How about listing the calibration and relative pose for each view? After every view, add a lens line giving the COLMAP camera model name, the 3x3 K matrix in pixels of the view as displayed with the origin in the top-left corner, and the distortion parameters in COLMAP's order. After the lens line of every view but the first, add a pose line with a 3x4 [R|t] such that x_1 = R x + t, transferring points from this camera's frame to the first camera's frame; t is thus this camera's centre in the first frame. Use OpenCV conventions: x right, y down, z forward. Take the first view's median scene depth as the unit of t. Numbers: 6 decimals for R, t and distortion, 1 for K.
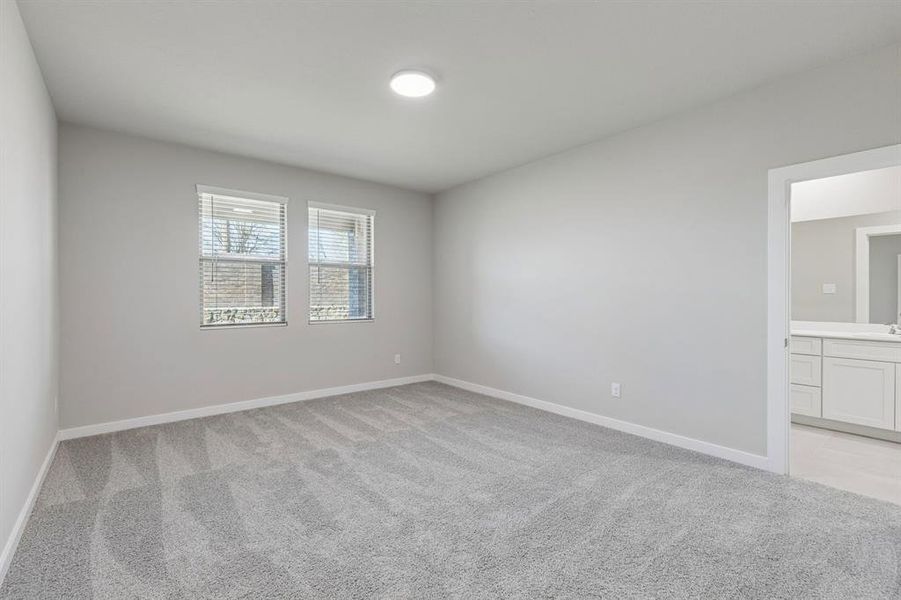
lens RADIAL K [[409.5, 0, 446.1], [0, 409.5, 296.7], [0, 0, 1]] dist [0.001264, -0.000018]
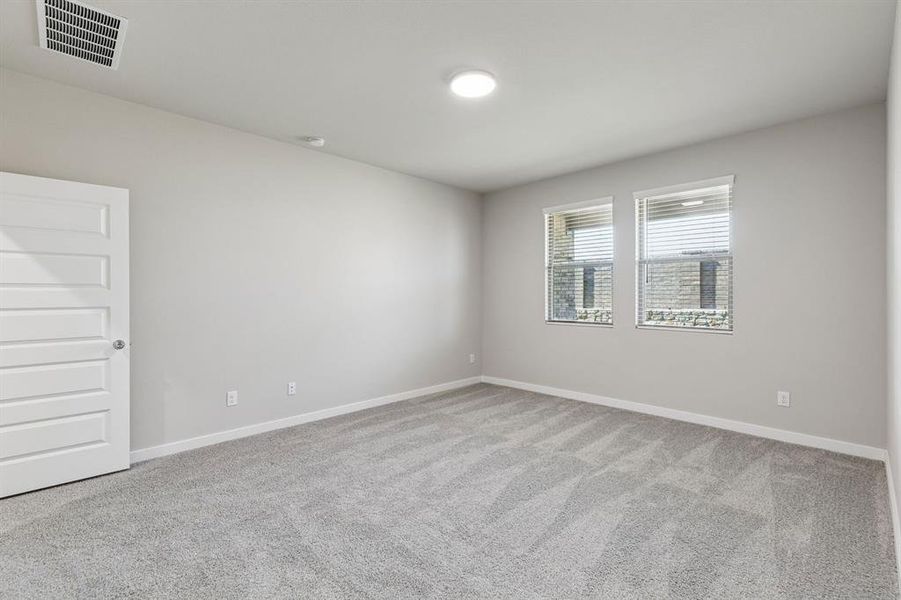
lens RADIAL K [[409.5, 0, 446.1], [0, 409.5, 296.7], [0, 0, 1]] dist [0.001264, -0.000018]
pose [[0.095089, 0.001739, -0.995467, 0.661768], [-0.004906, 0.999987, 0.001278, -0.001160], [0.995457, 0.004762, 0.095097, 0.632749]]
